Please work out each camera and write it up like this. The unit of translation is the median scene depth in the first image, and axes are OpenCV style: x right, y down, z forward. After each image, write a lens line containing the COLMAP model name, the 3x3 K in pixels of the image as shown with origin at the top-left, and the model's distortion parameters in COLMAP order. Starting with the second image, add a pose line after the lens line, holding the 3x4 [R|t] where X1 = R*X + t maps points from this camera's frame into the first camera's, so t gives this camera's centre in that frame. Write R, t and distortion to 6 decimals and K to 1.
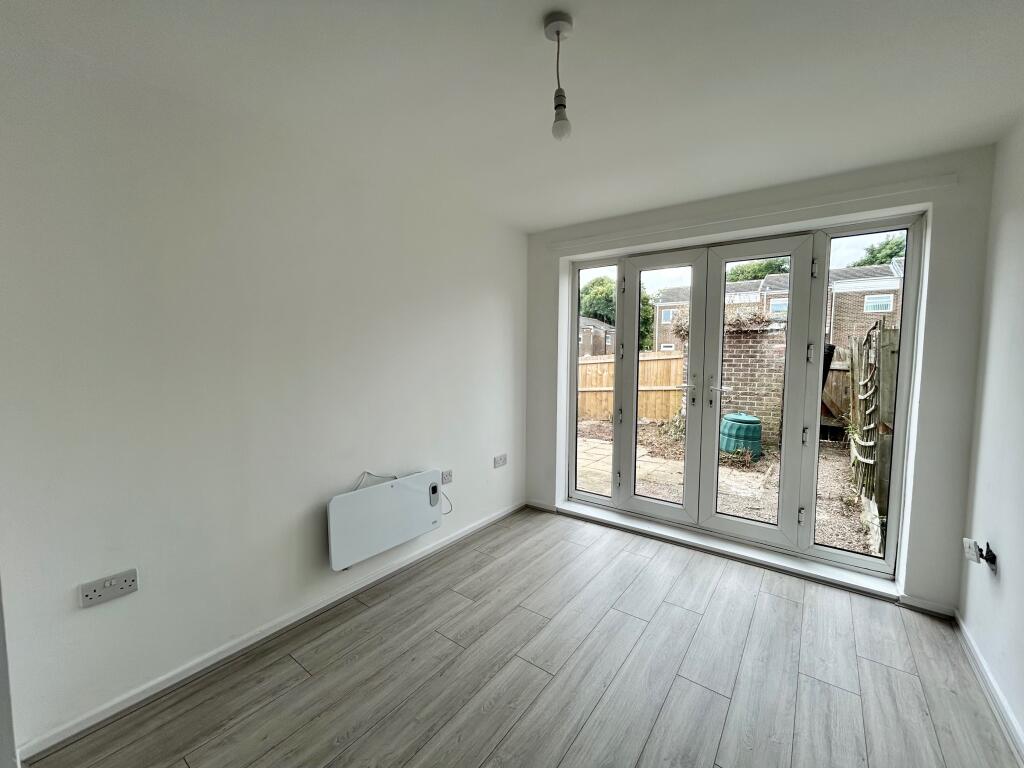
lens RADIAL K [[413.9, 0, 512.9], [0, 413.9, 382.4], [0, 0, 1]] dist [-0.001858, -0.000169]
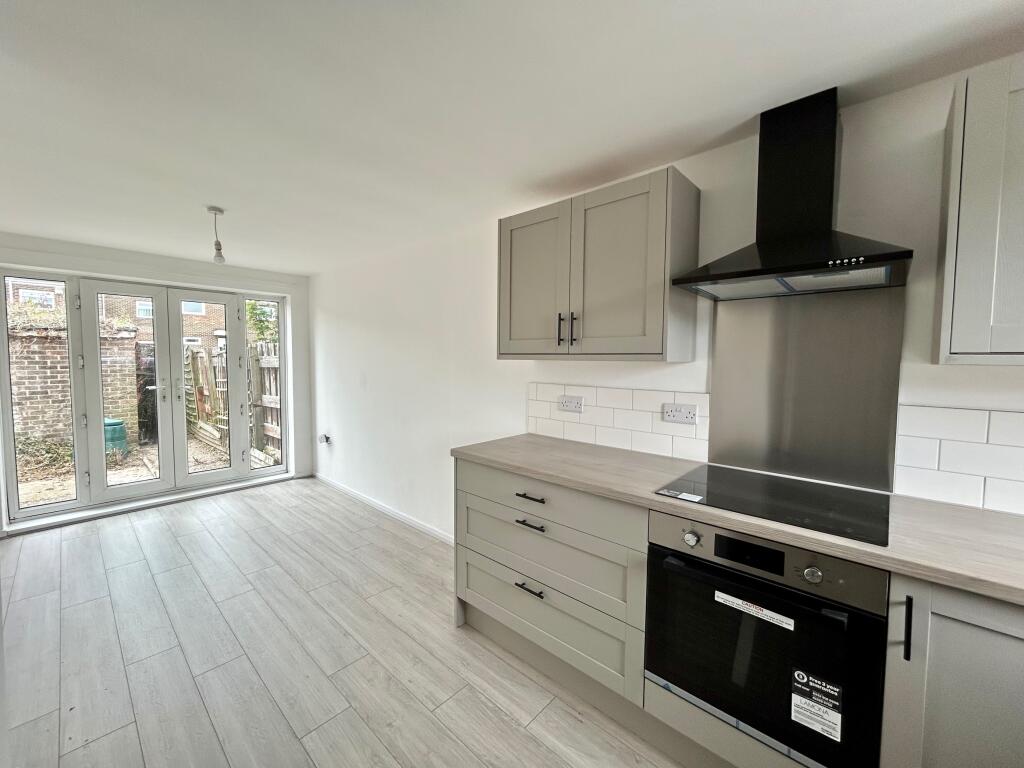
lens RADIAL K [[413.9, 0, 509.0], [0, 413.9, 381.8], [0, 0, 1]] dist [-0.001858, -0.000169]
pose [[0.103496, -0.062444, 0.992668, -0.379087], [0.067207, 0.996185, 0.055658, -0.003758], [-0.992357, 0.060954, 0.107298, -0.131875]]
